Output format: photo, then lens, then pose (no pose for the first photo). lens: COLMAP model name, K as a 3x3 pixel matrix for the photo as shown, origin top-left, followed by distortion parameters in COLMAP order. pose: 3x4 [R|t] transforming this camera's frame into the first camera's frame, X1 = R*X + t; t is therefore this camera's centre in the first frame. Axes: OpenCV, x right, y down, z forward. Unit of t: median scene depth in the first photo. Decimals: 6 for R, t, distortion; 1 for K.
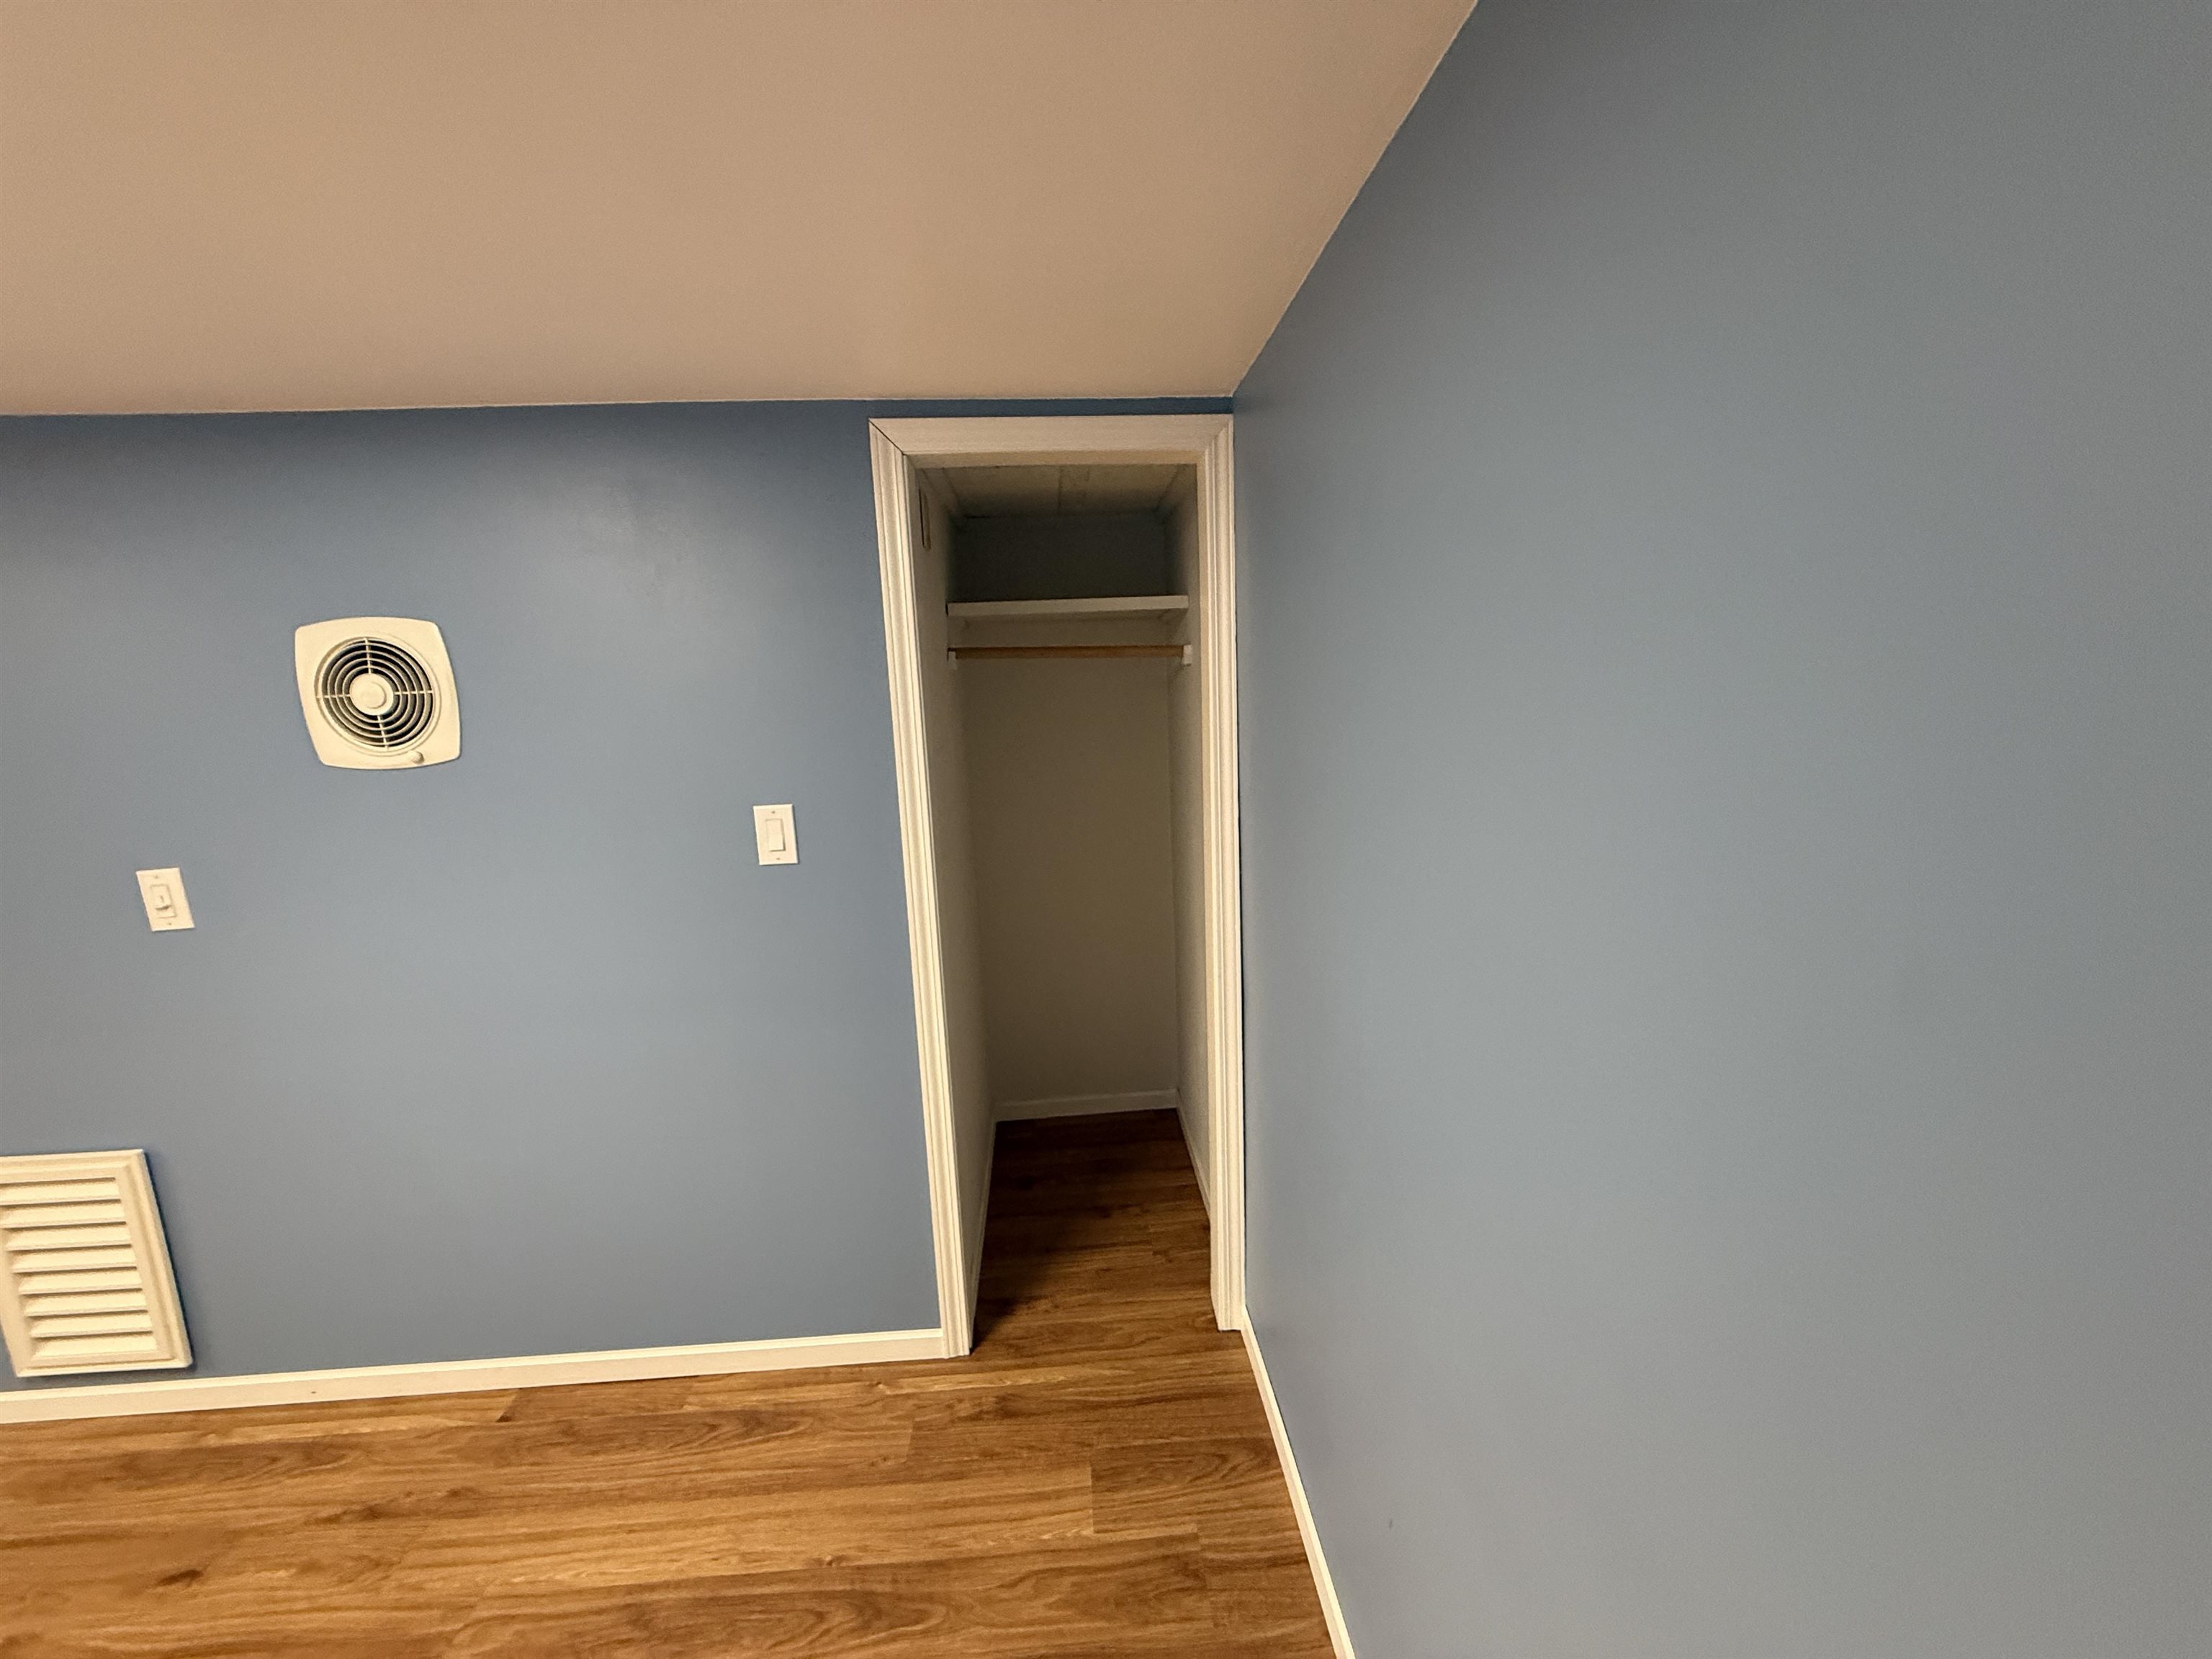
lens RADIAL K [[876.8, 0, 1101.0], [0, 876.8, 832.3], [0, 0, 1]] dist [0.001402, 0.000026]
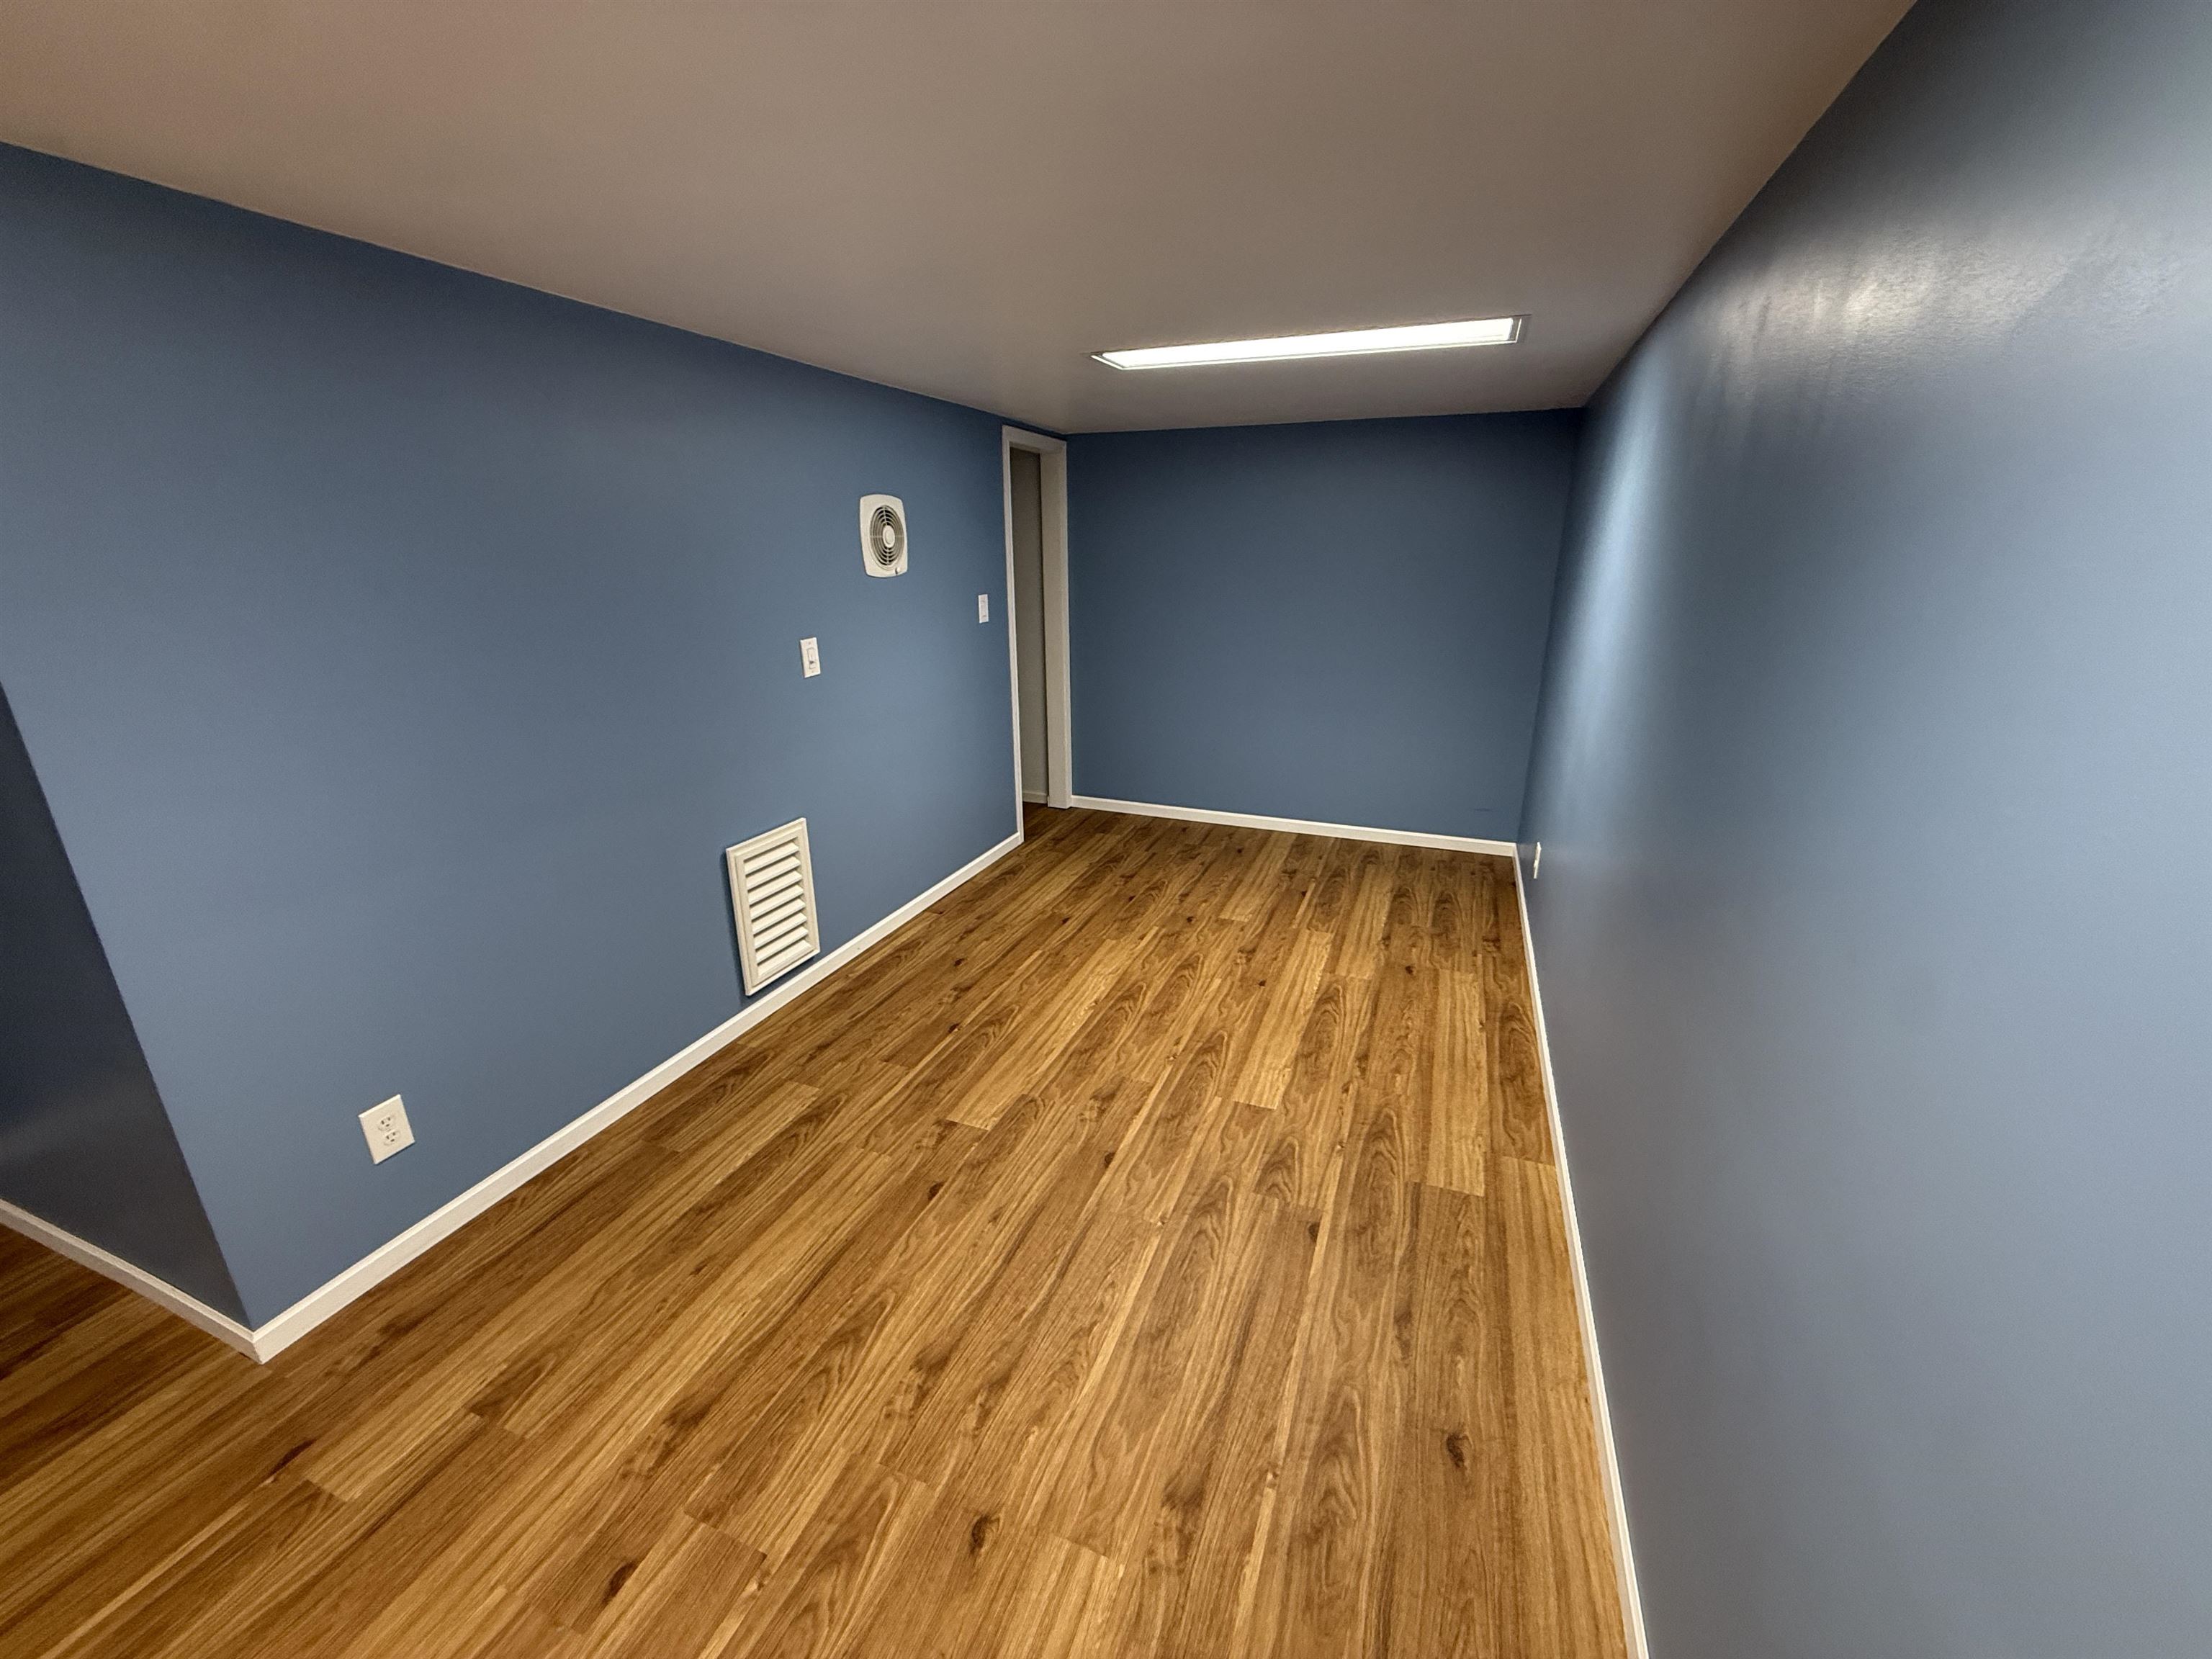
lens RADIAL K [[876.8, 0, 1101.0], [0, 876.8, 832.3], [0, 0, 1]] dist [0.001402, 0.000026]
pose [[0.409328, -0.251994, 0.876898, -2.405457], [0.135686, 0.967228, 0.214615, 0.116332], [-0.902242, 0.031135, 0.430105, -0.214212]]
